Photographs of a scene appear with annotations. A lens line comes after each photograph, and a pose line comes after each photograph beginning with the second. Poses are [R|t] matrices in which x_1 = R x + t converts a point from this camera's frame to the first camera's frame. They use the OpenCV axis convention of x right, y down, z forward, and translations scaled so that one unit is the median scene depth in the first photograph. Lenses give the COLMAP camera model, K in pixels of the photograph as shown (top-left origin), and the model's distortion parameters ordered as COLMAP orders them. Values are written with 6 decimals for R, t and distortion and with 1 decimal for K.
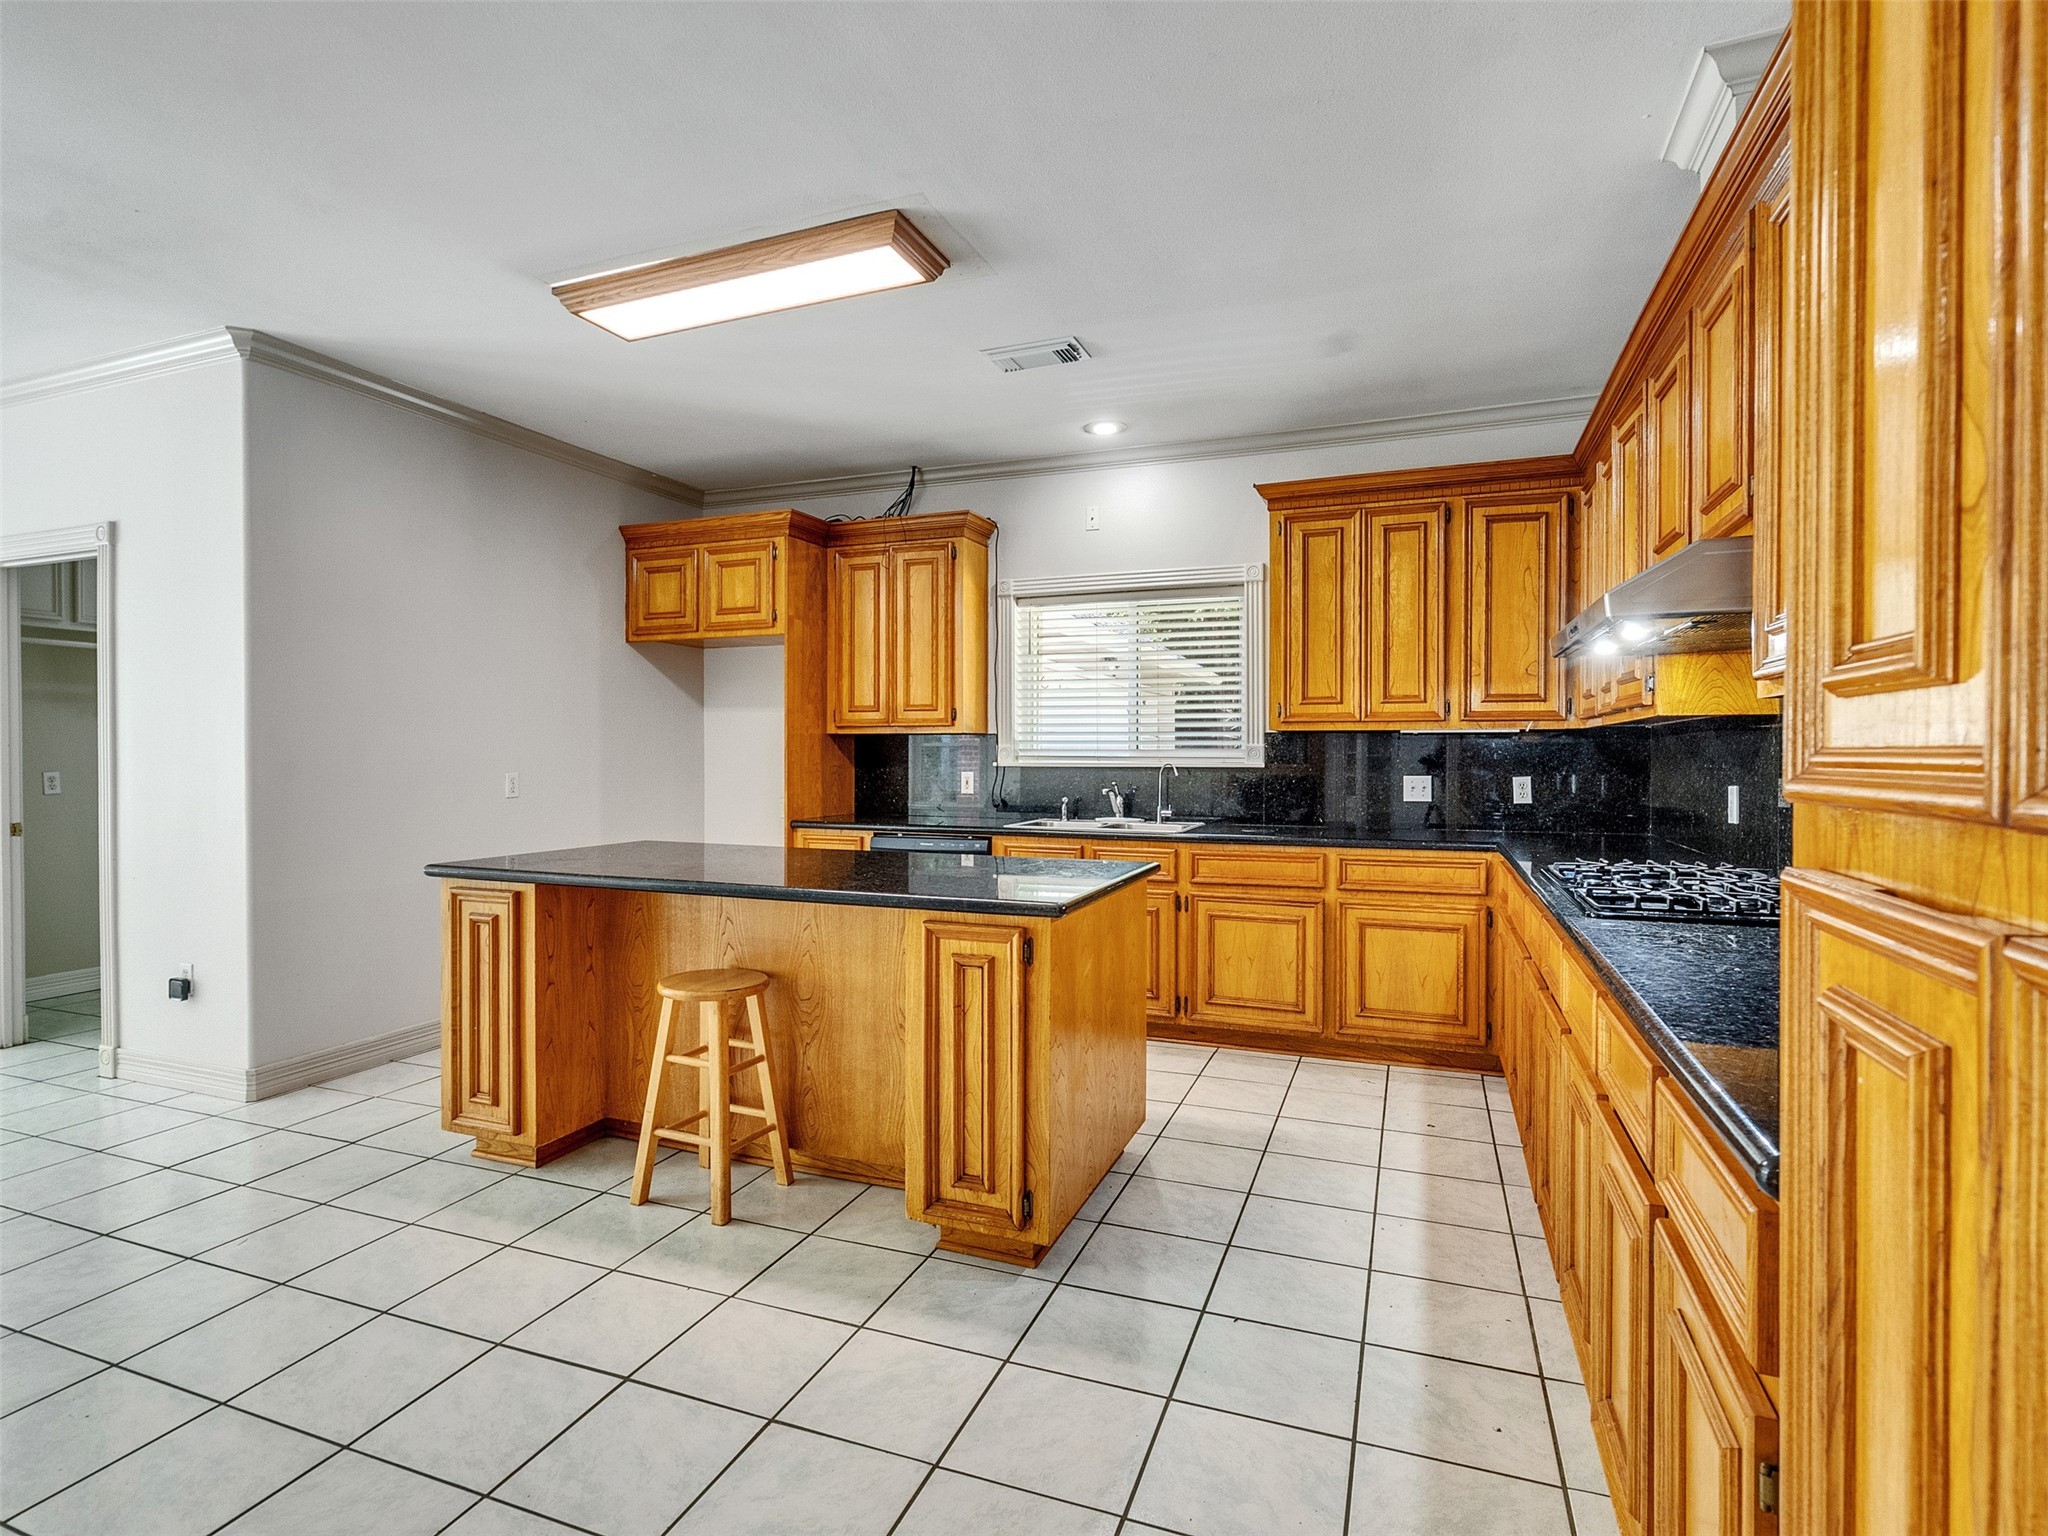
lens RADIAL K [[1044.6, 0, 1007.8], [0, 1044.6, 760.2], [0, 0, 1]] dist [-0.007244, 0.006149]
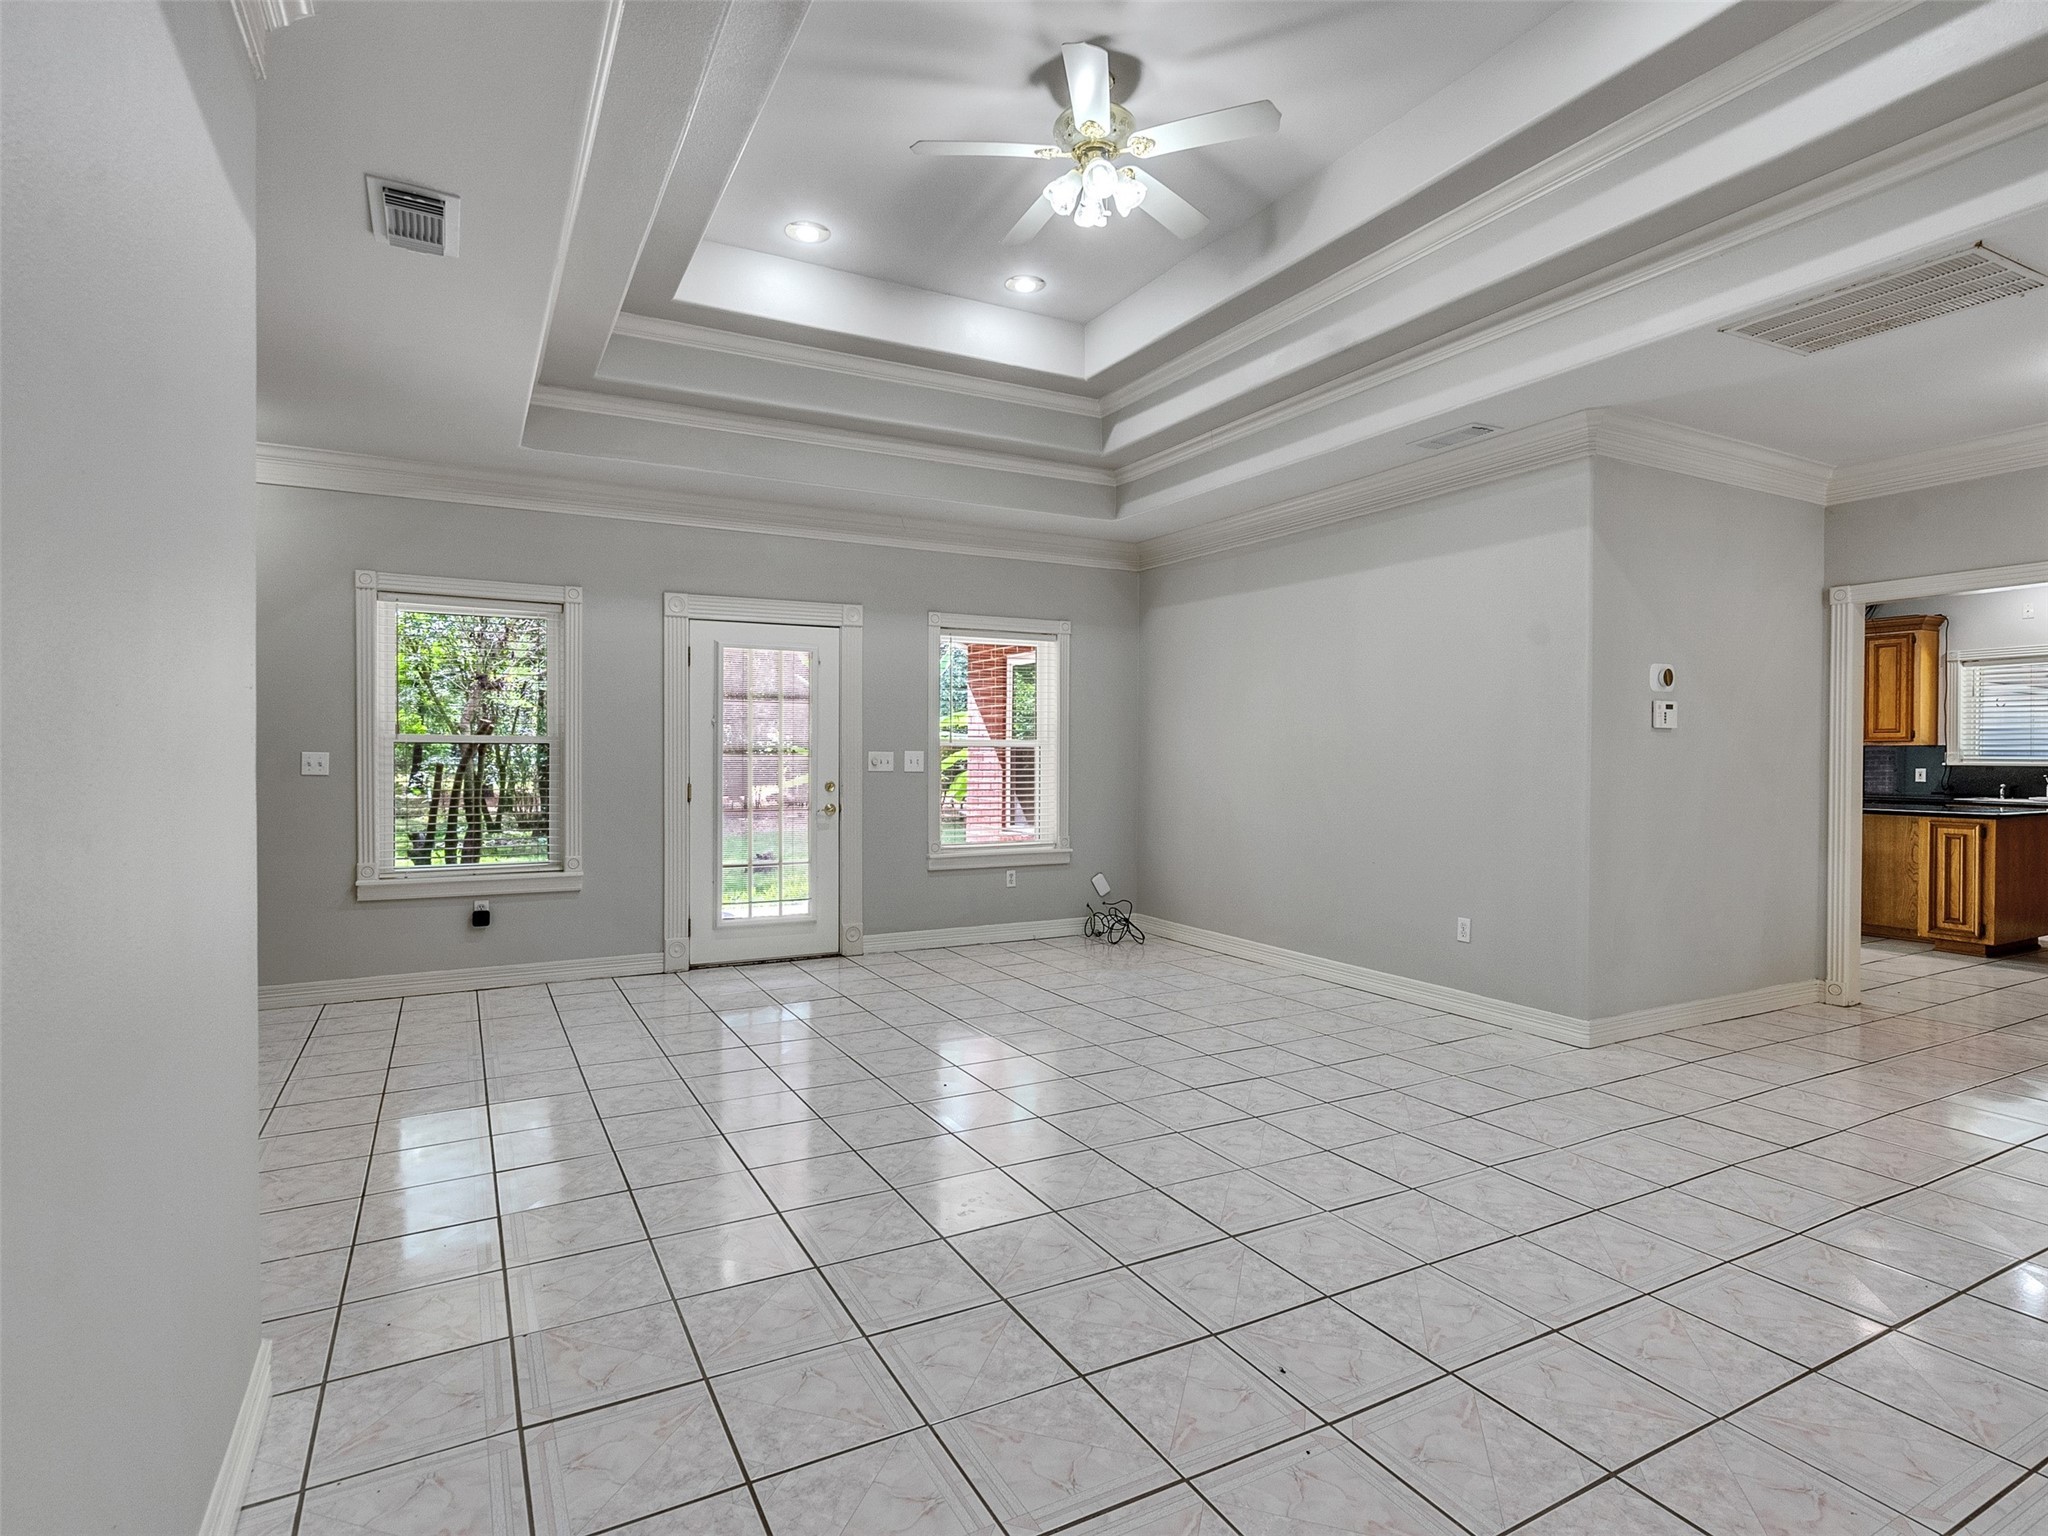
lens RADIAL K [[1044.6, 0, 1007.8], [0, 1044.6, 760.2], [0, 0, 1]] dist [-0.007244, 0.006149]
pose [[0.760502, 0.004594, -0.649319, -0.069571], [-0.006508, 0.999979, -0.000547, 0.008176], [0.649303, 0.004642, 0.760516, -1.239889]]
